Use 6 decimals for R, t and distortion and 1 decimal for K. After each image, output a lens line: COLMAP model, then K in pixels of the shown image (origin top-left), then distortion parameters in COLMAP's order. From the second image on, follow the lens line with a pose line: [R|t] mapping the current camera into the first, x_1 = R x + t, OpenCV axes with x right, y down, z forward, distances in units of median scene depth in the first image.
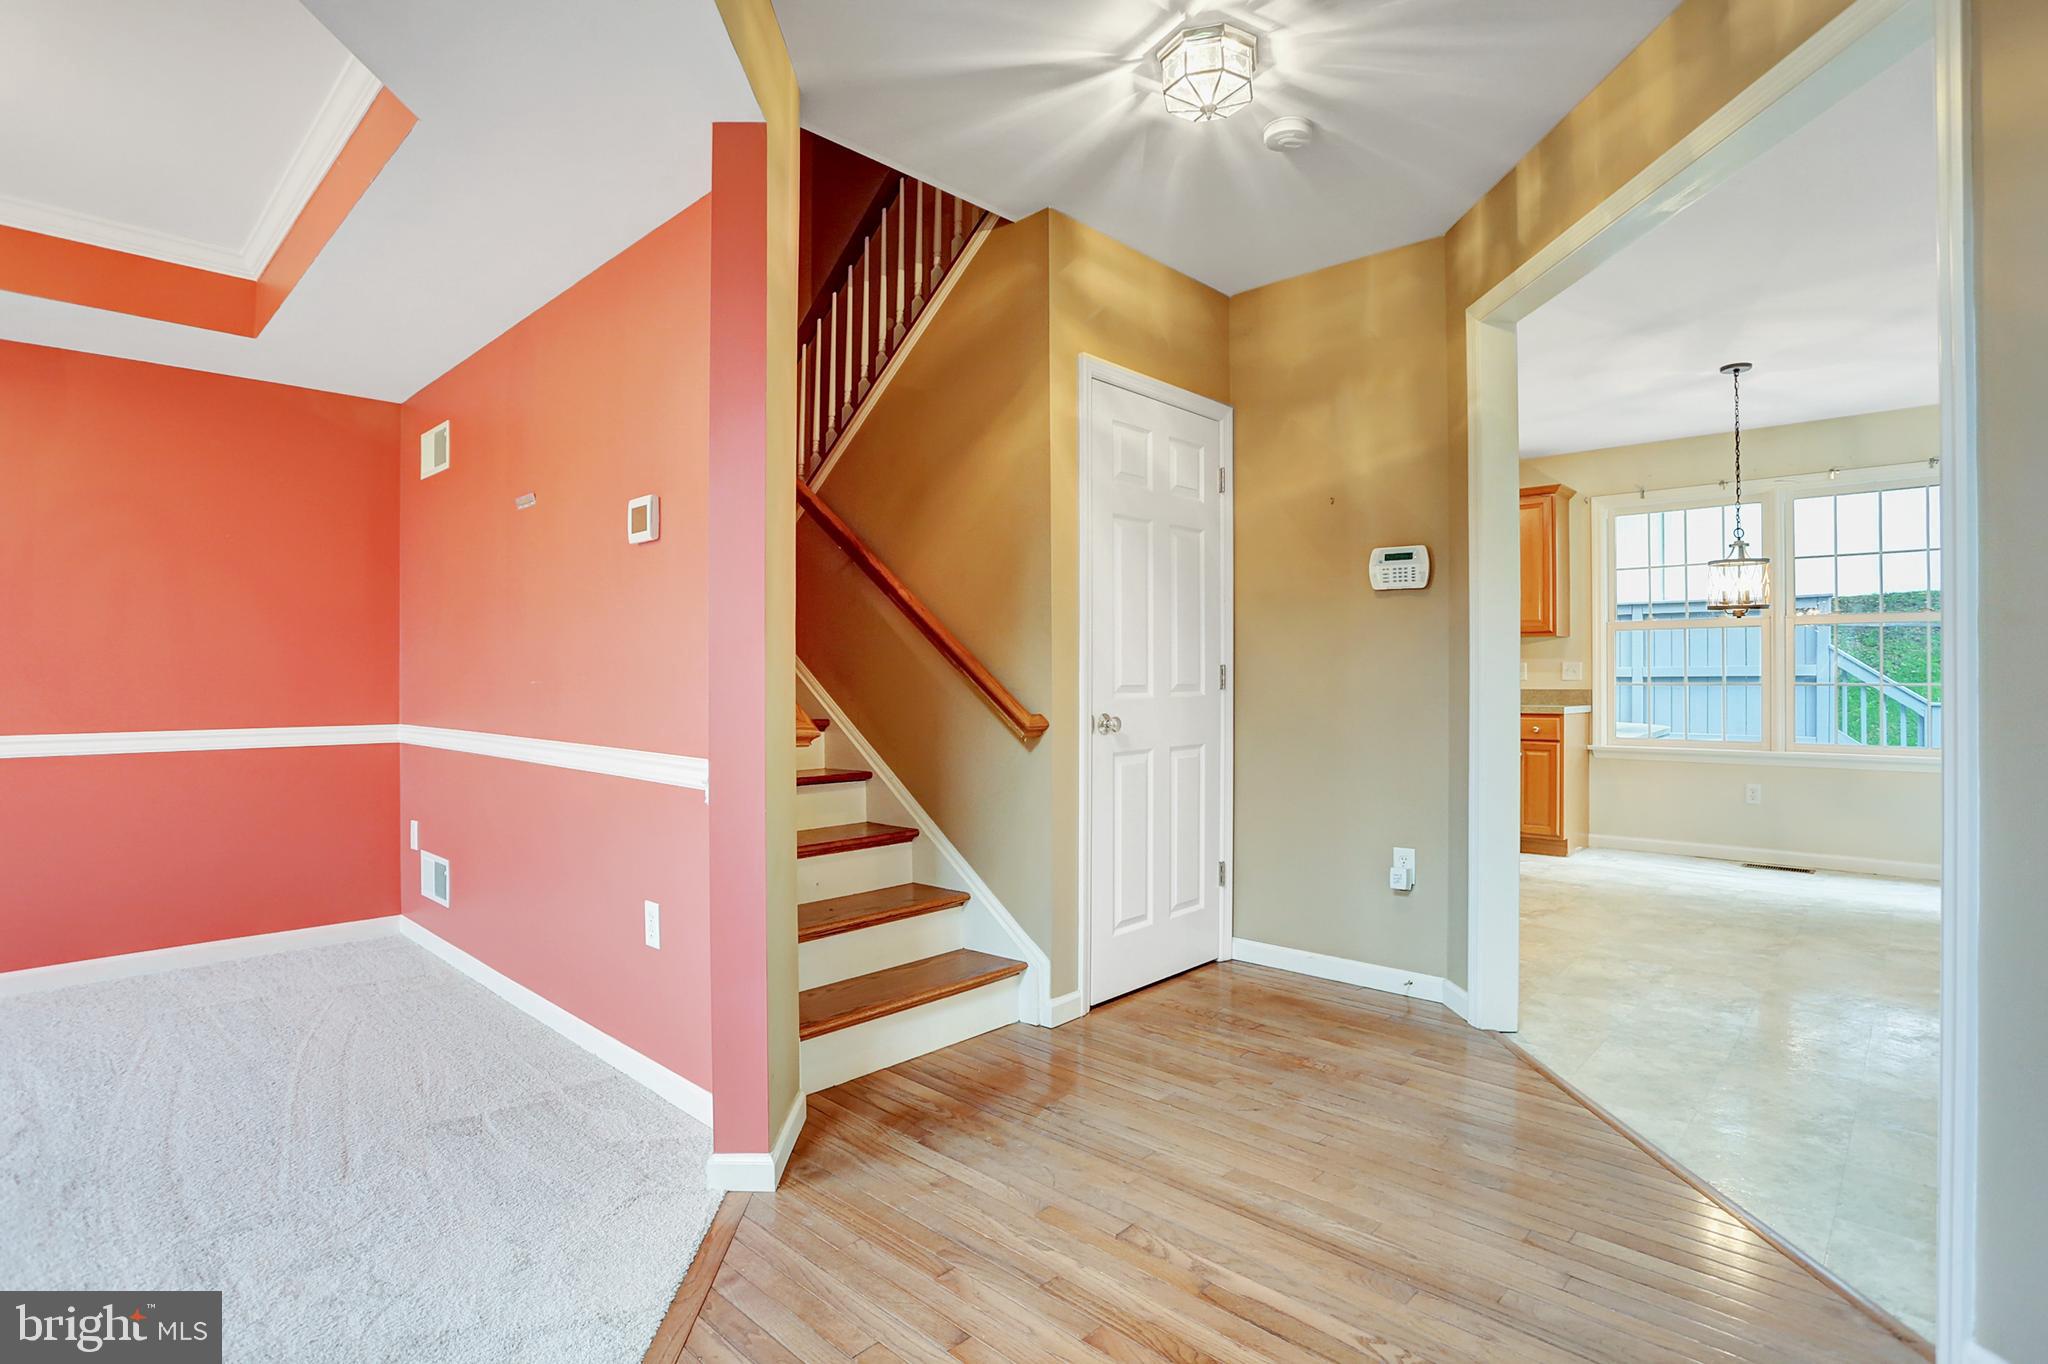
lens RADIAL K [[987.3, 0, 982.5], [0, 987.3, 674.9], [0, 0, 1]] dist [-0.086996, 0.028533]
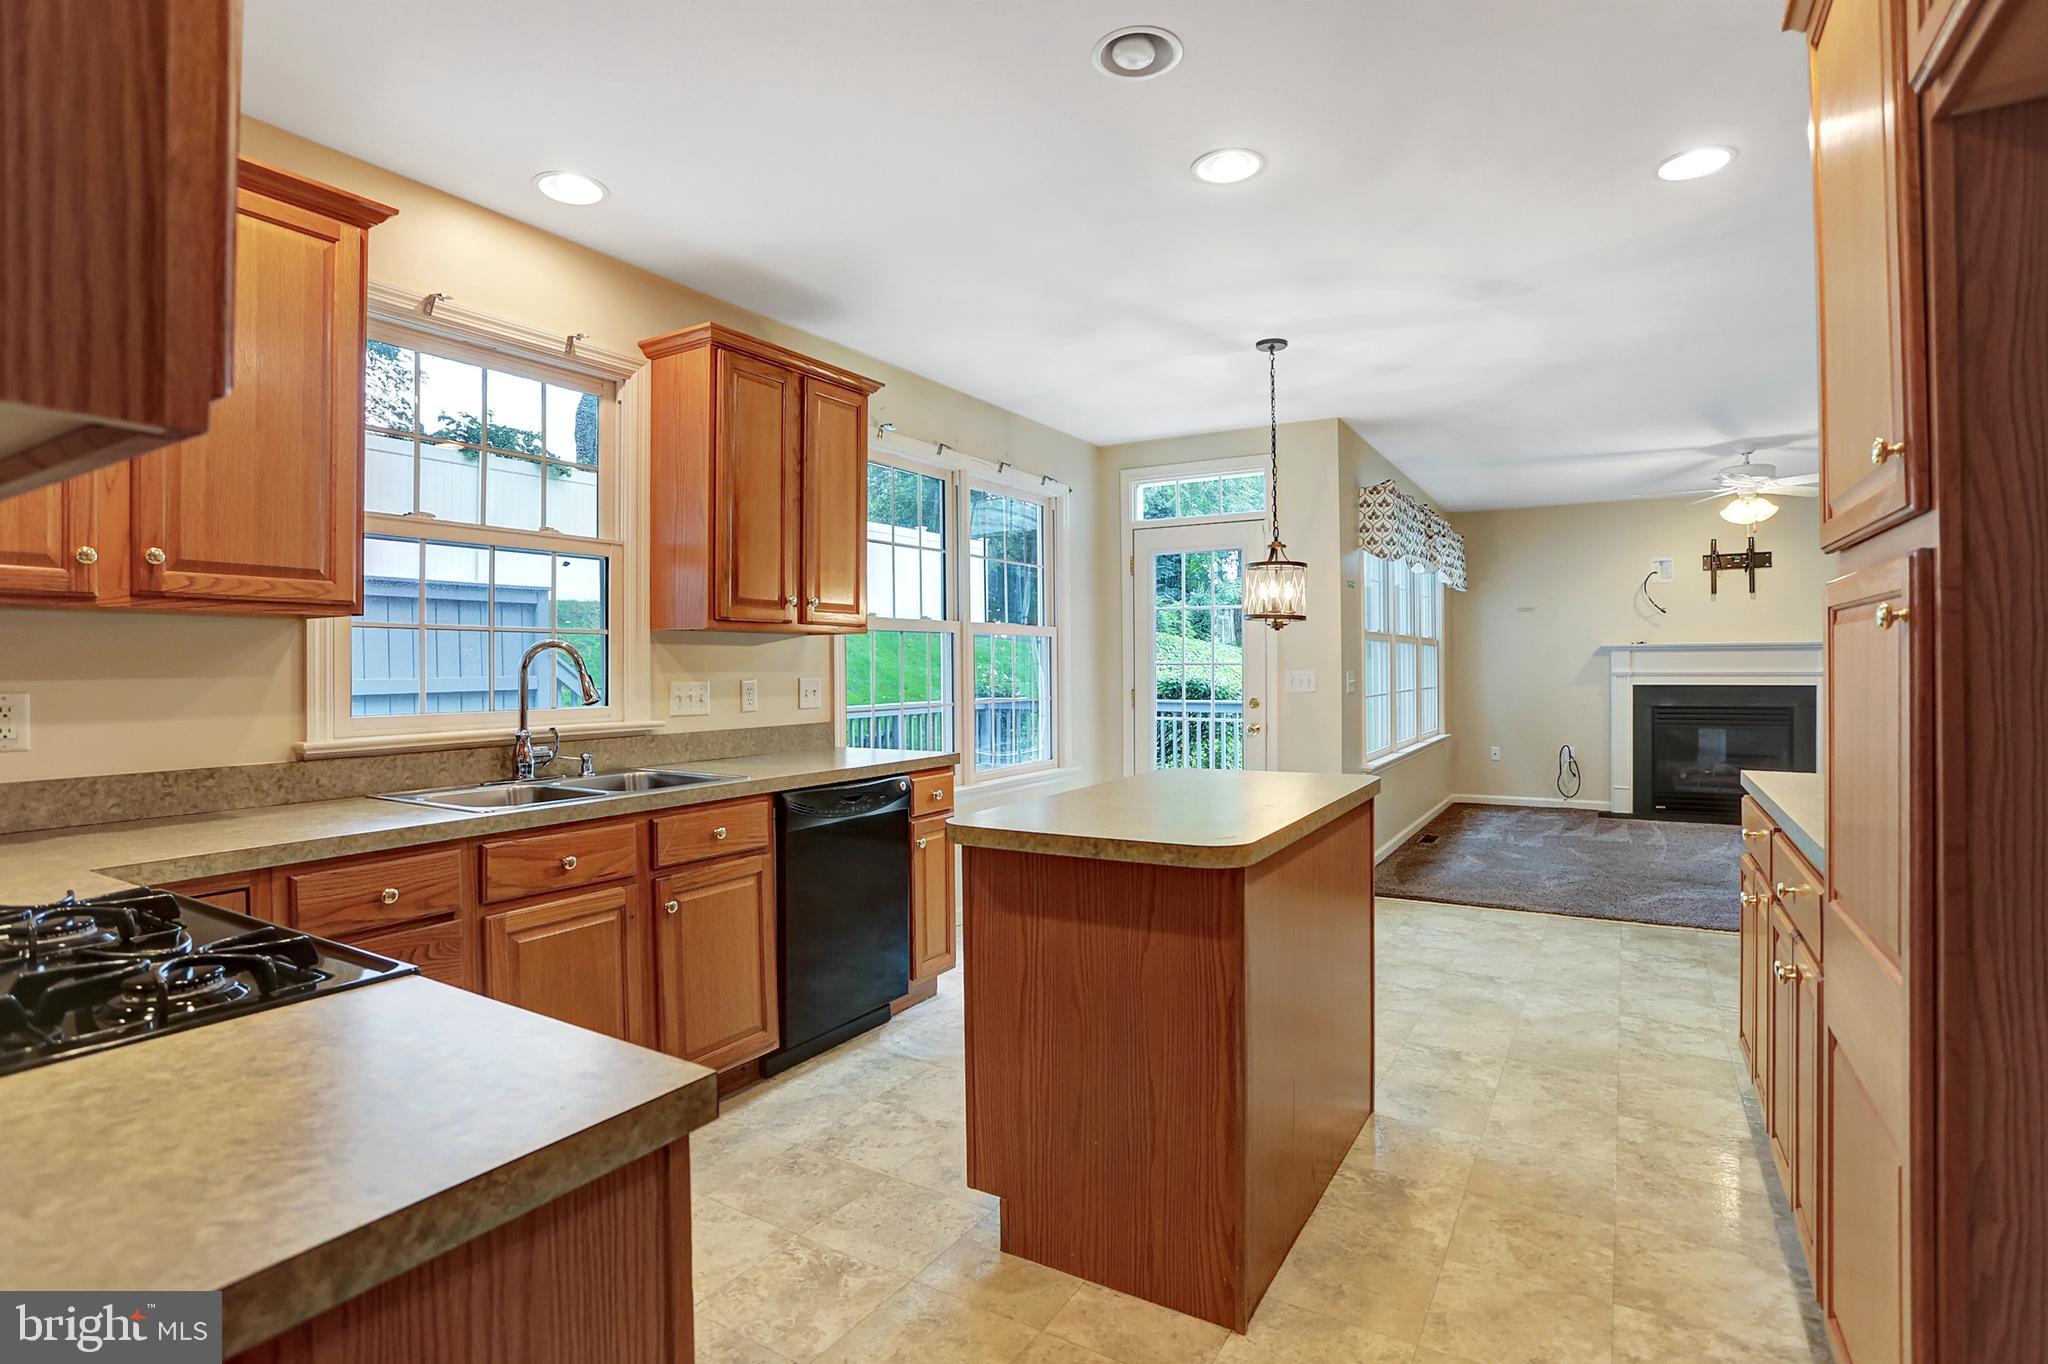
lens RADIAL K [[1011.1, 0, 1015.7], [0, 1011.1, 677.6], [0, 0, 1]] dist [-0.079317, 0.032891]
pose [[-0.244214, -0.007490, 0.969692, -0.028613], [0.006373, 0.999936, 0.009329, -0.020294], [-0.969700, 0.008458, -0.244151, 1.116958]]
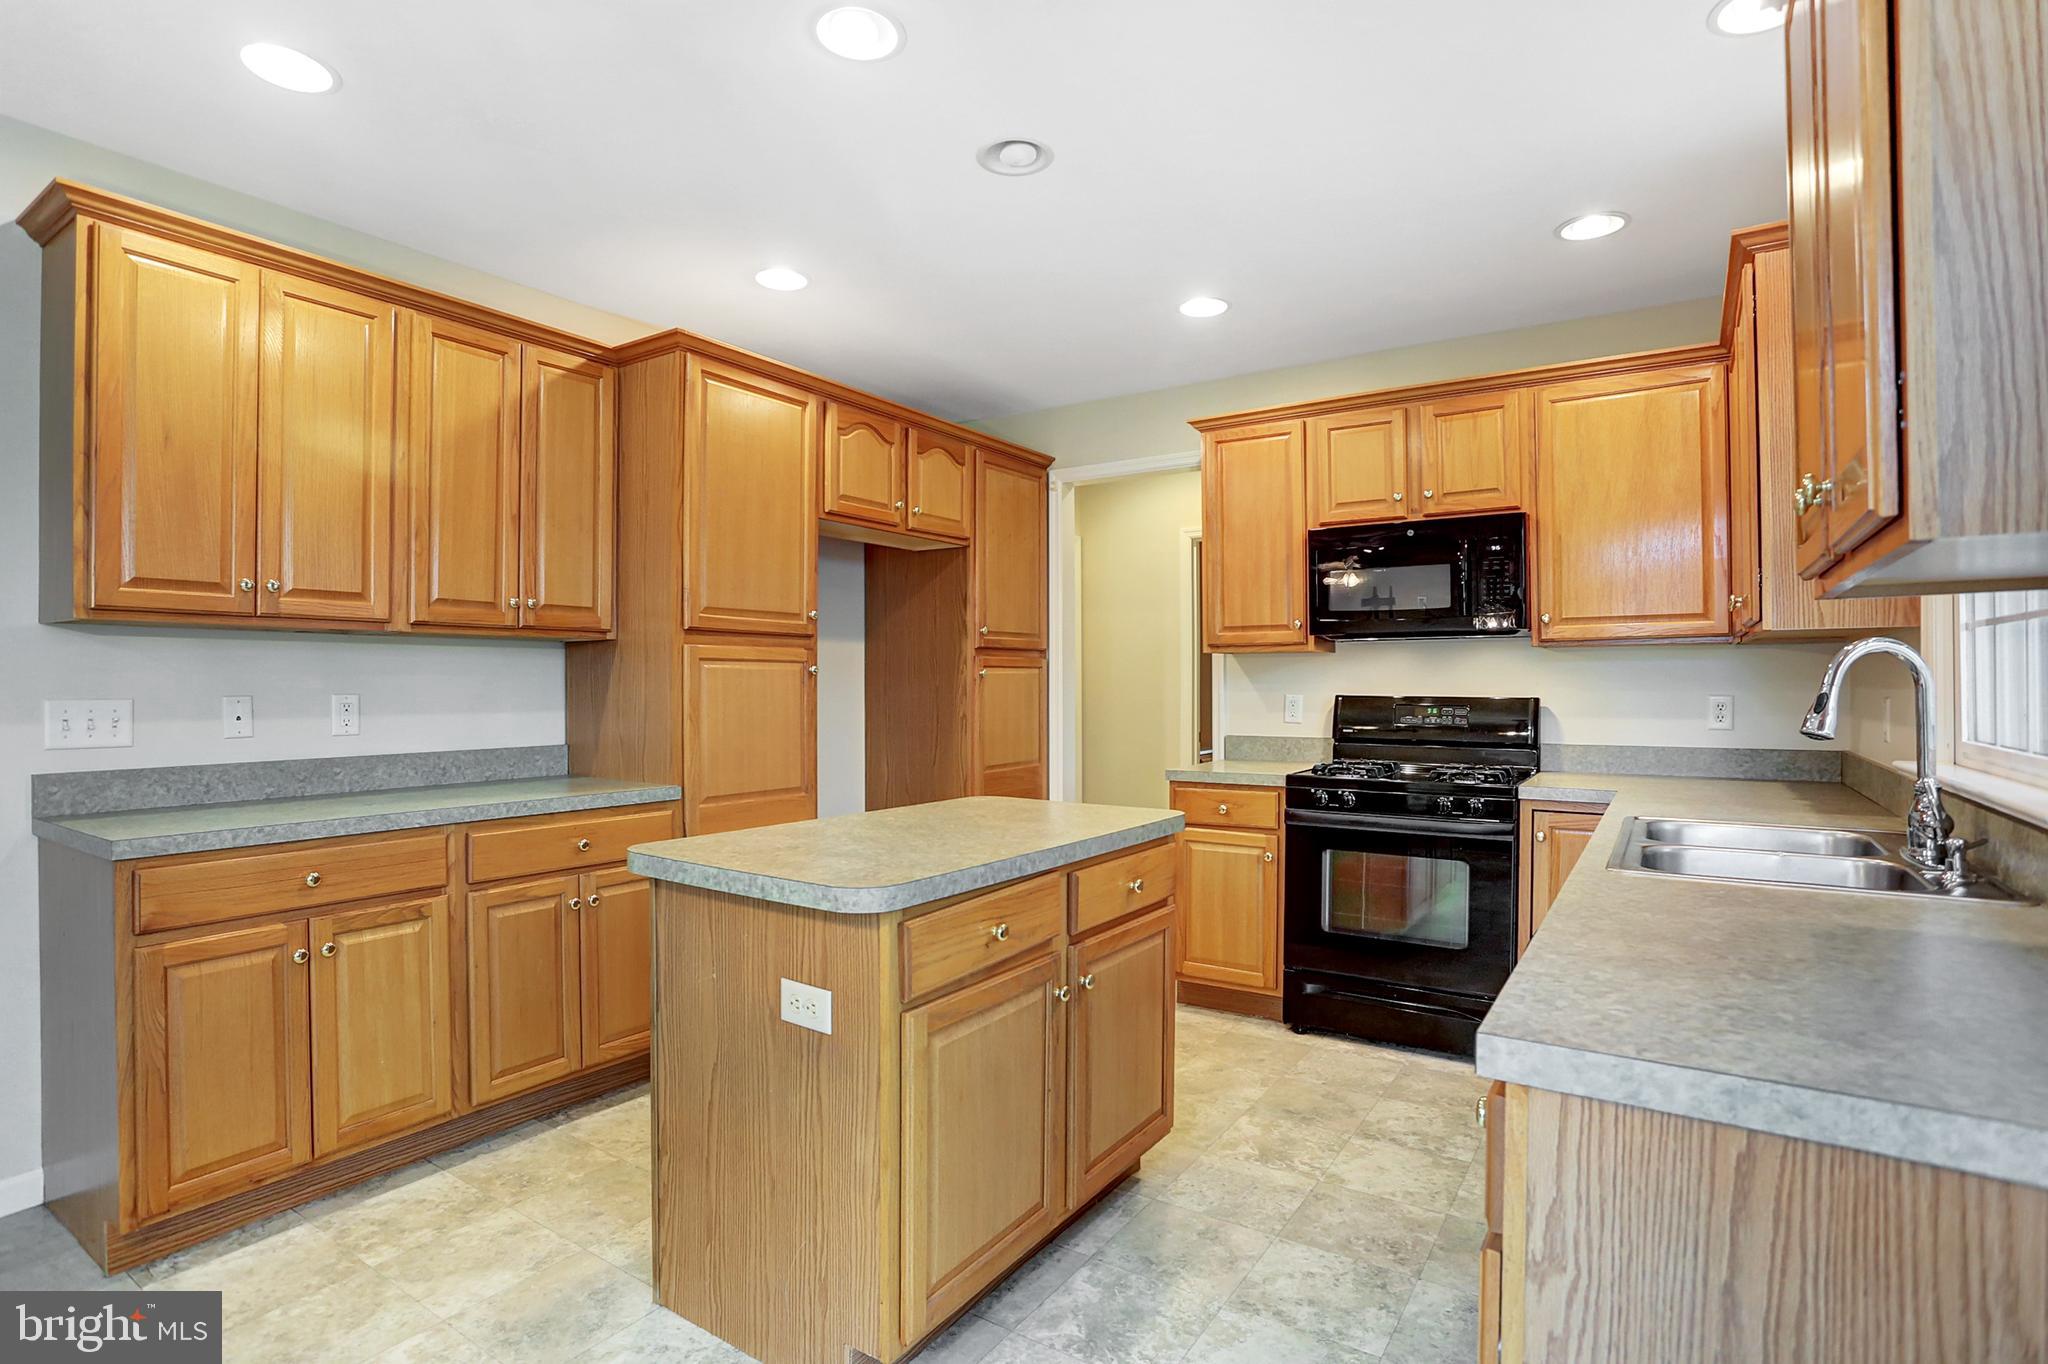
lens RADIAL K [[1011.1, 0, 1015.7], [0, 1011.1, 677.6], [0, 0, 1]] dist [-0.079317, 0.032891]
pose [[0.209402, -0.005704, -0.977813, 0.741483], [0.001602, 0.999984, -0.005490, -0.022060], [0.977828, -0.000417, 0.209407, 0.889772]]
